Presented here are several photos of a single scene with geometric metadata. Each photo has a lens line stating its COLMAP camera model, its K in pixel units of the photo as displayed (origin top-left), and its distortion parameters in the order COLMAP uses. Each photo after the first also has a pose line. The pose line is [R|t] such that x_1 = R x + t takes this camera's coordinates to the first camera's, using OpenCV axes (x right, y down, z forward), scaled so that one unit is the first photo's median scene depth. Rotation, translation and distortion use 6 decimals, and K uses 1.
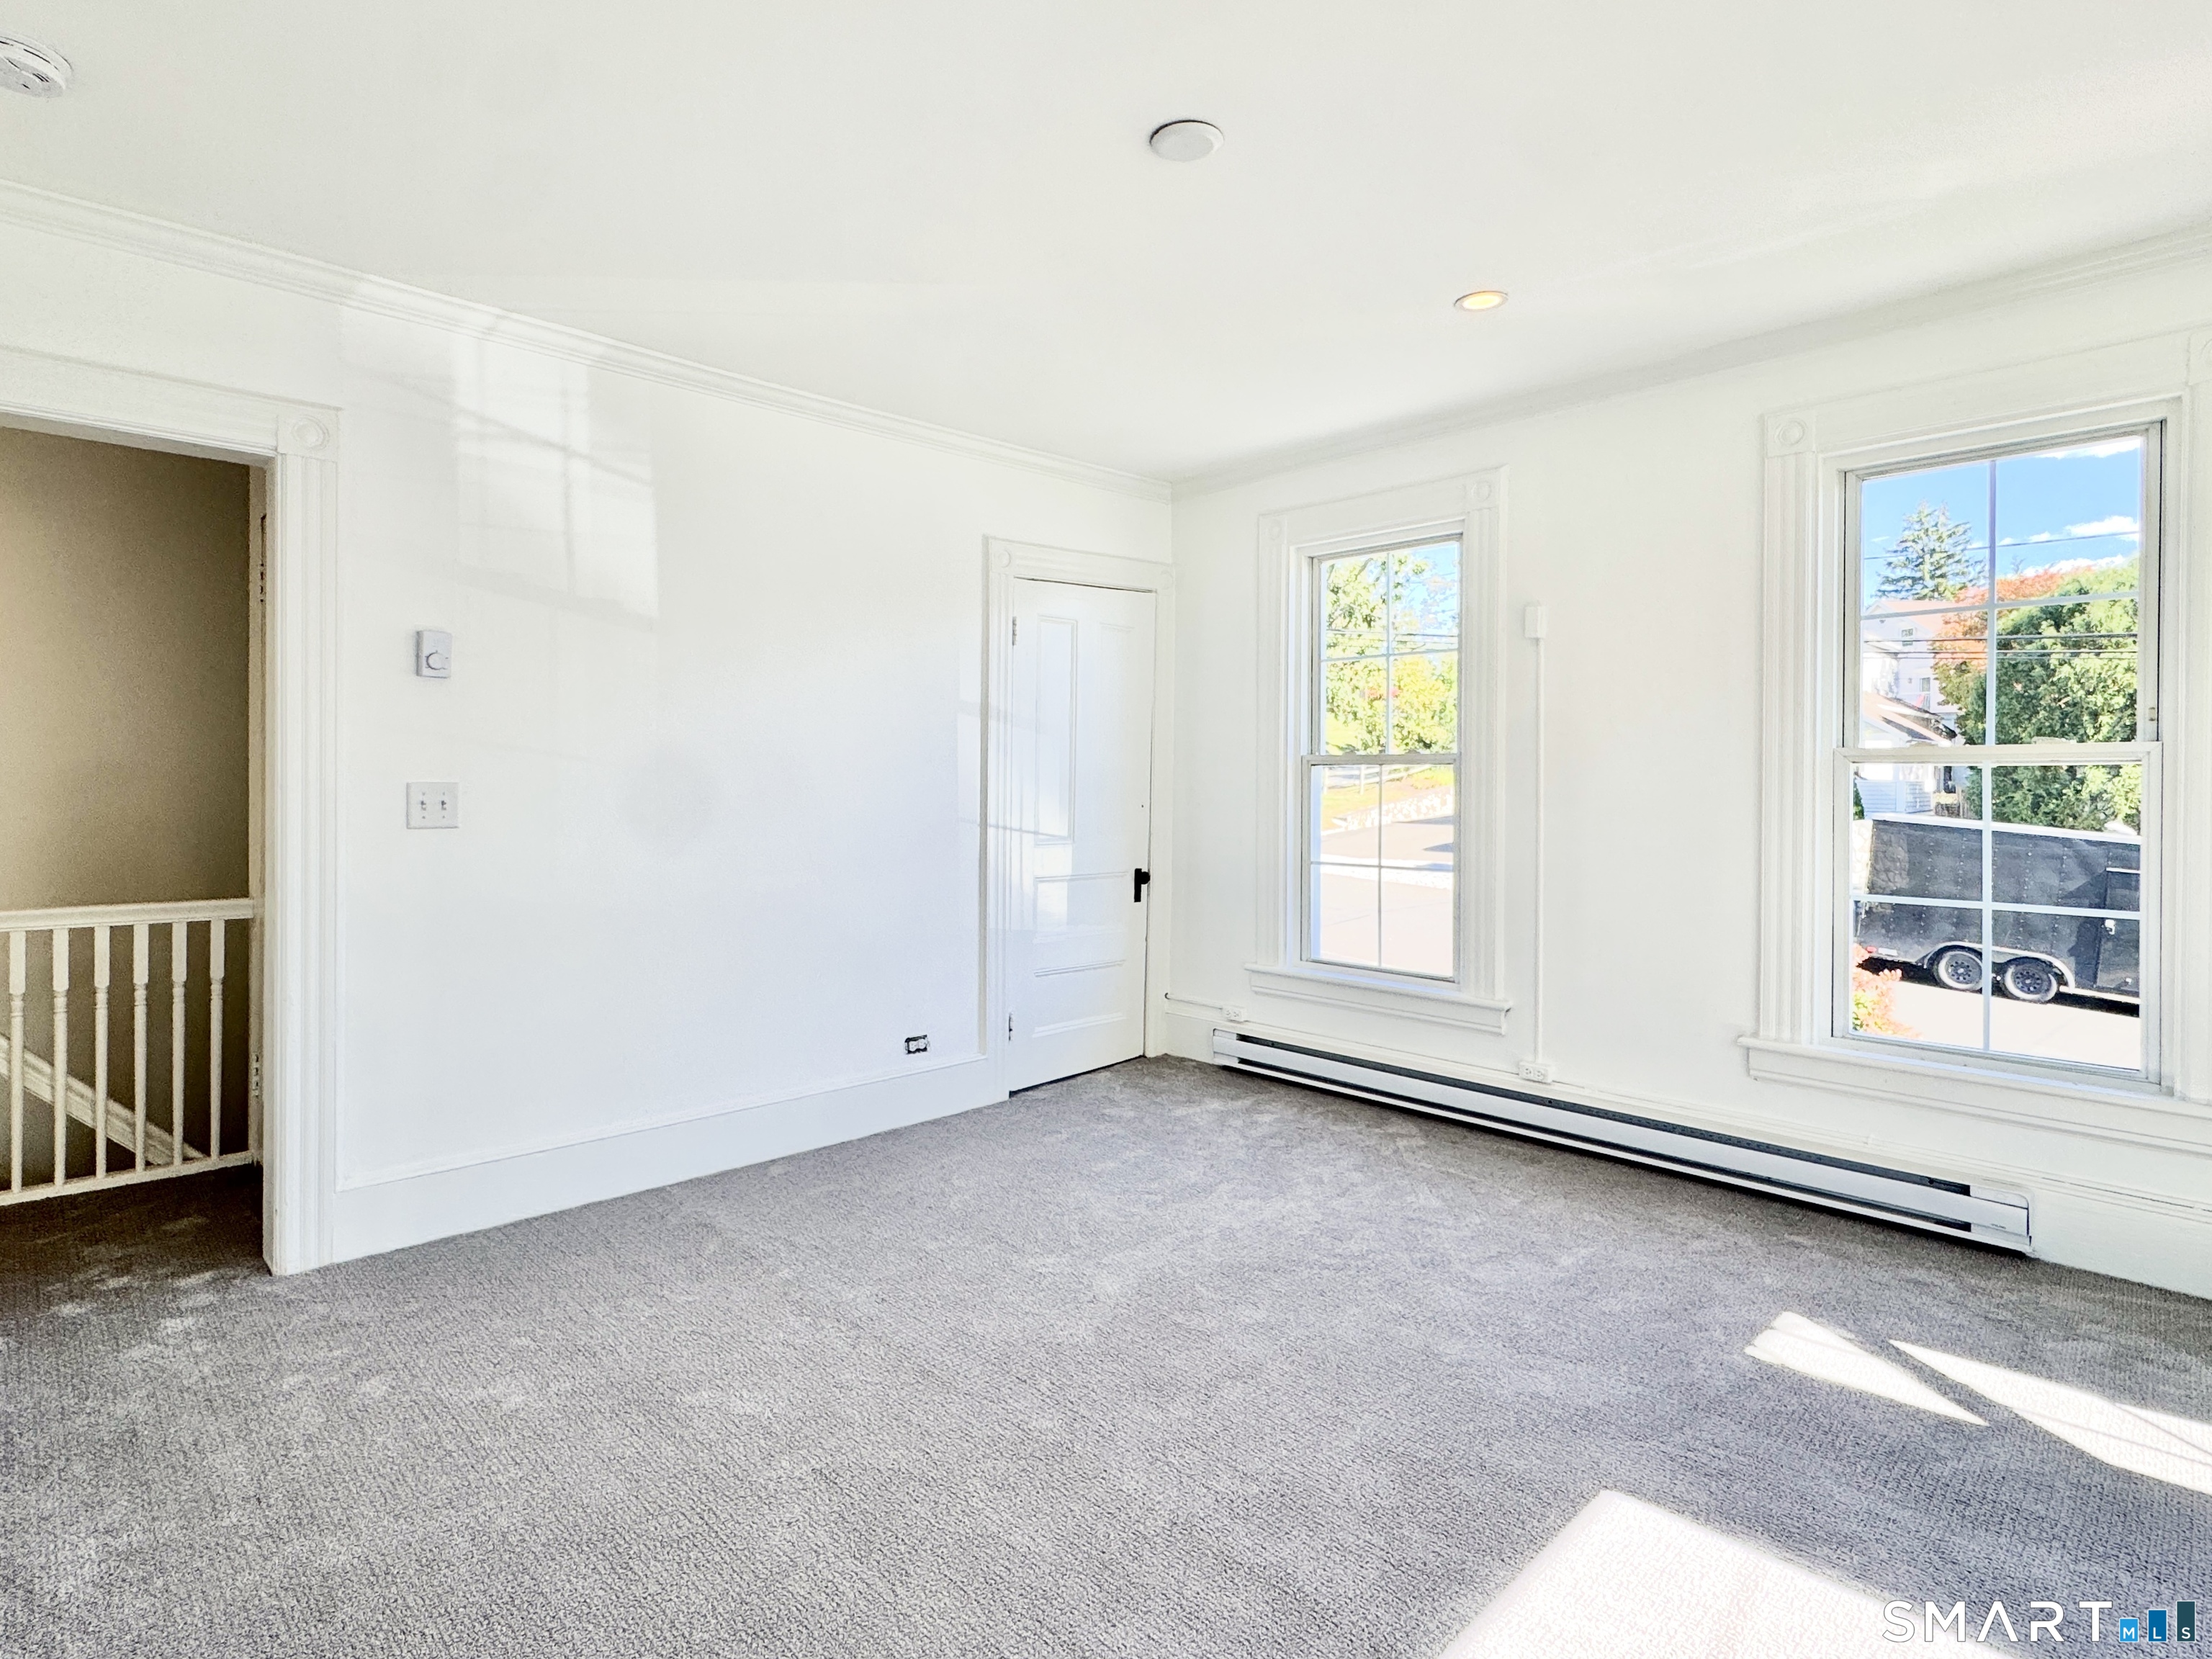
lens RADIAL K [[1139.2, 0, 1081.6], [0, 1139.2, 820.2], [0, 0, 1]] dist [0.002493, 0.000926]
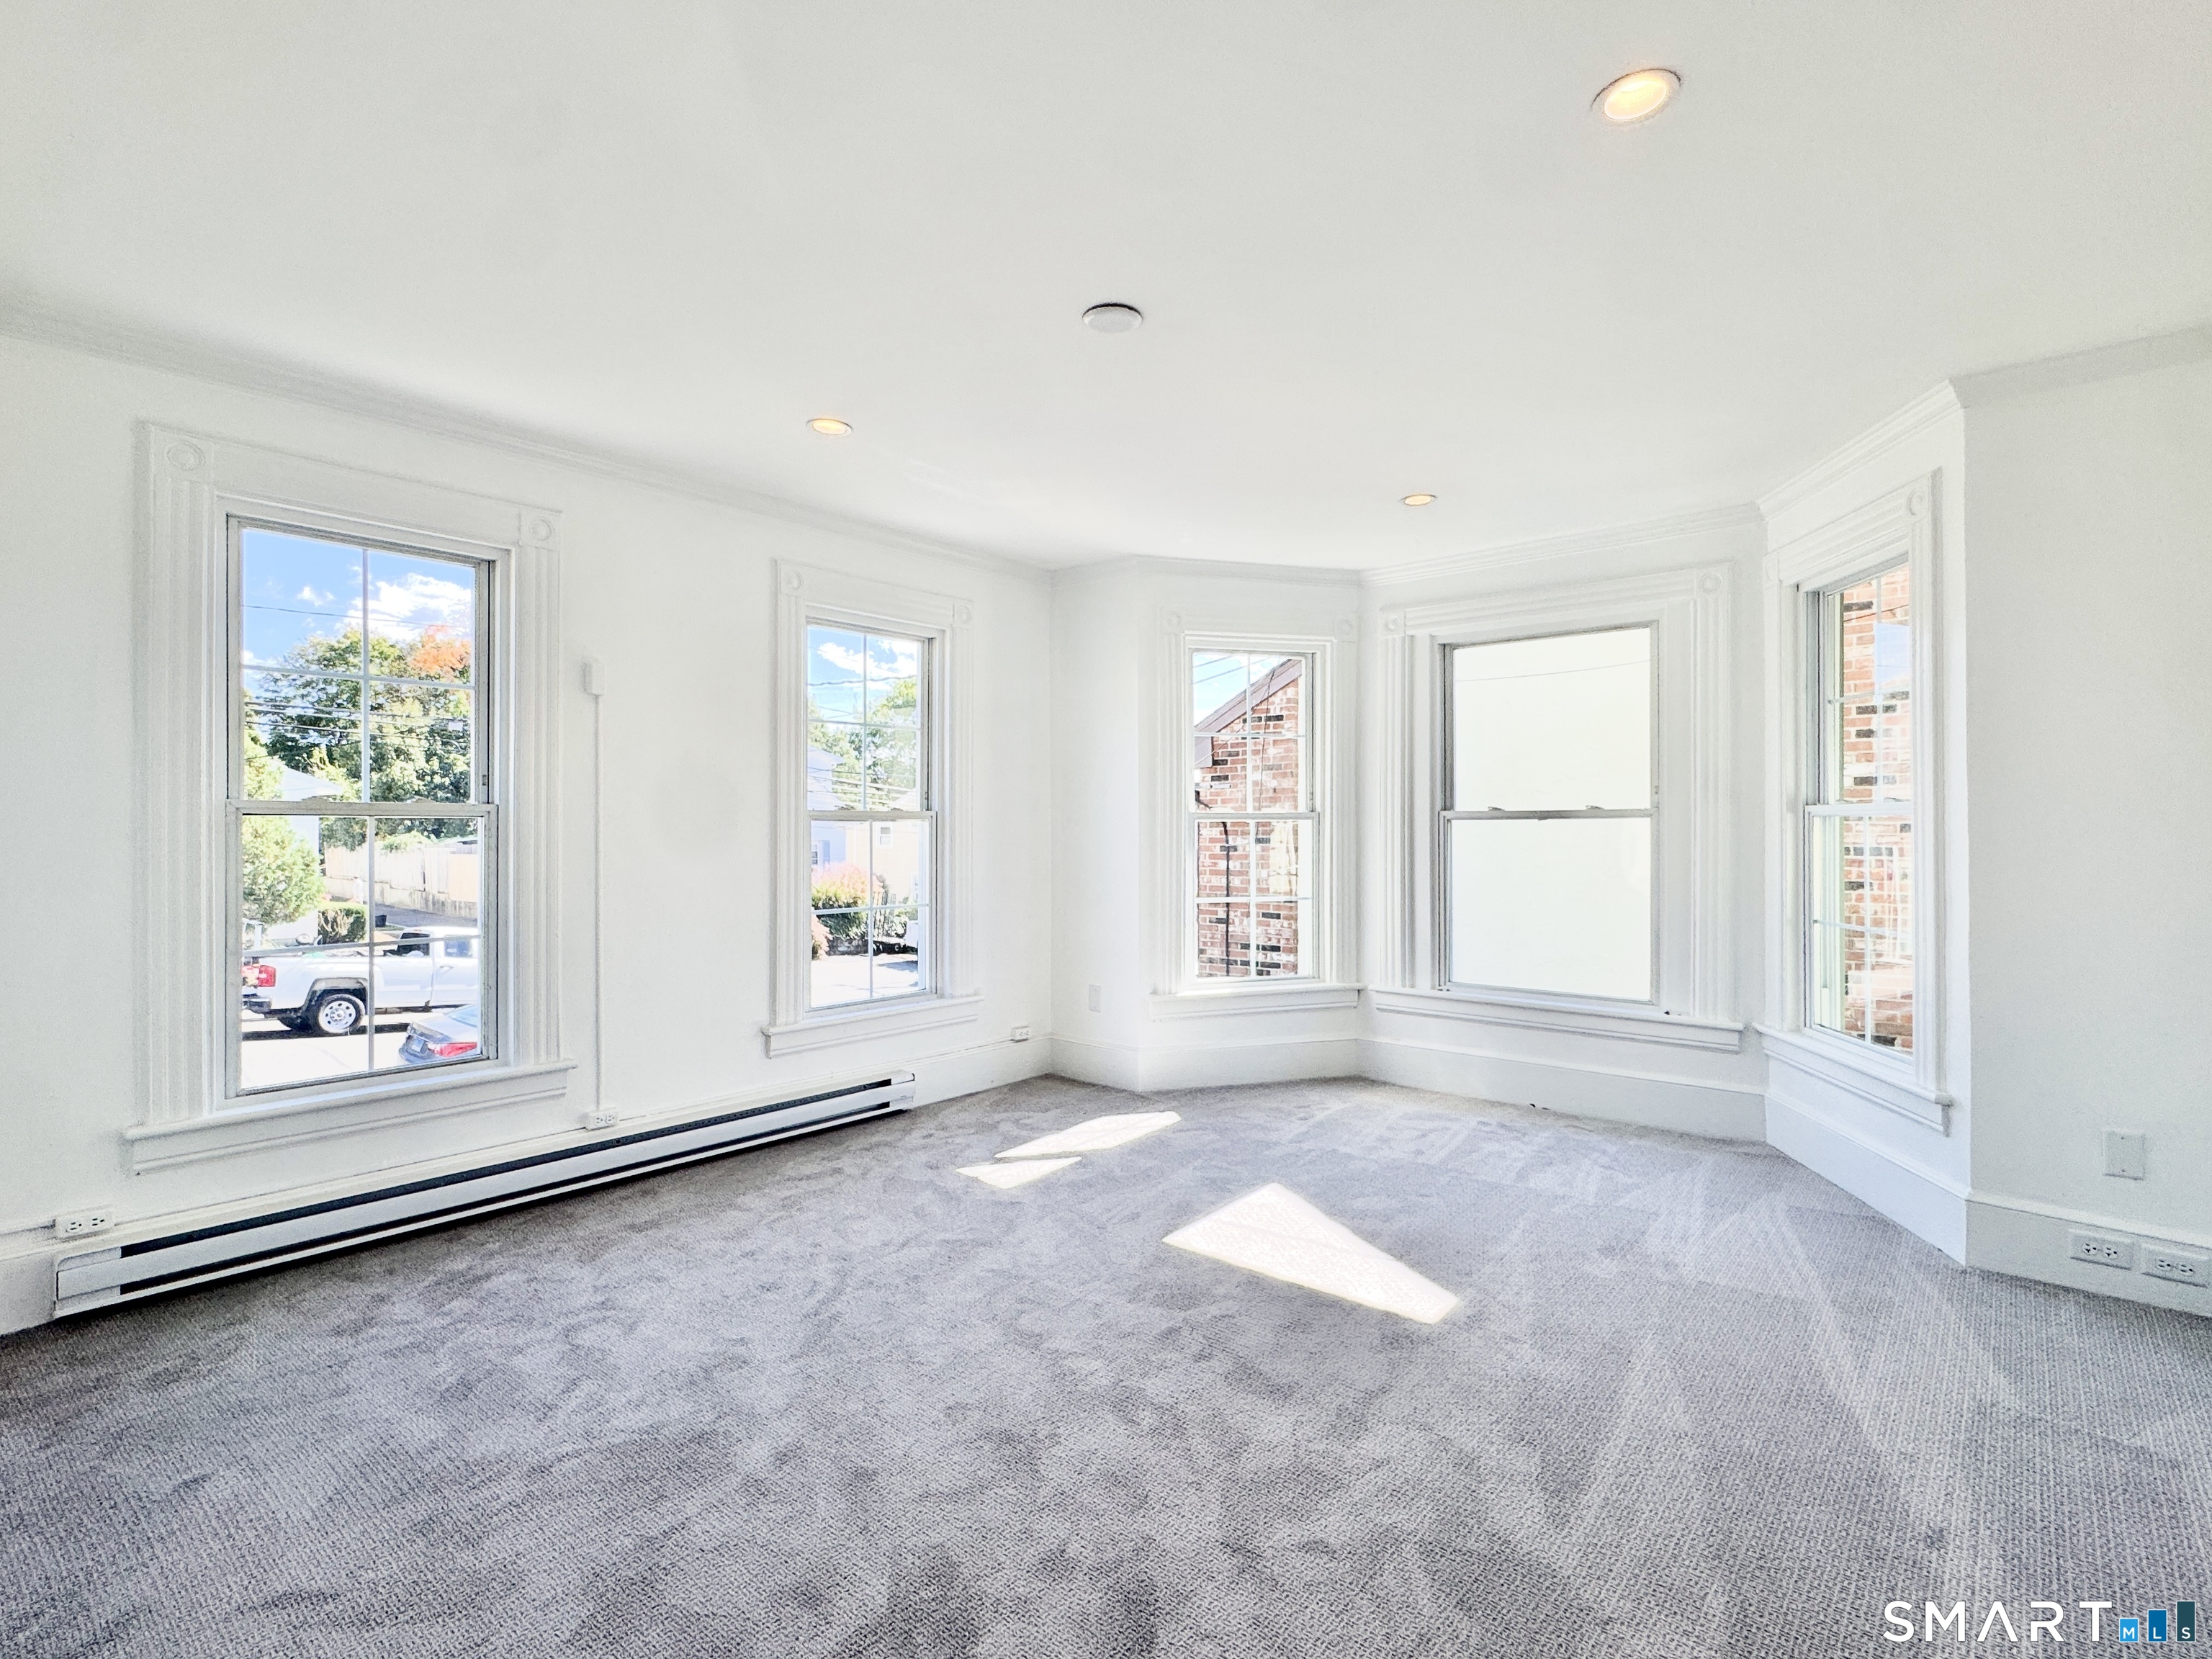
lens RADIAL K [[1139.2, 0, 1081.6], [0, 1139.2, 820.2], [0, 0, 1]] dist [0.002493, 0.000926]
pose [[-0.102336, 0.001508, 0.994749, -0.862547], [0.036477, 0.999332, 0.002237, -0.041961], [-0.994081, 0.036515, -0.102323, 0.874130]]
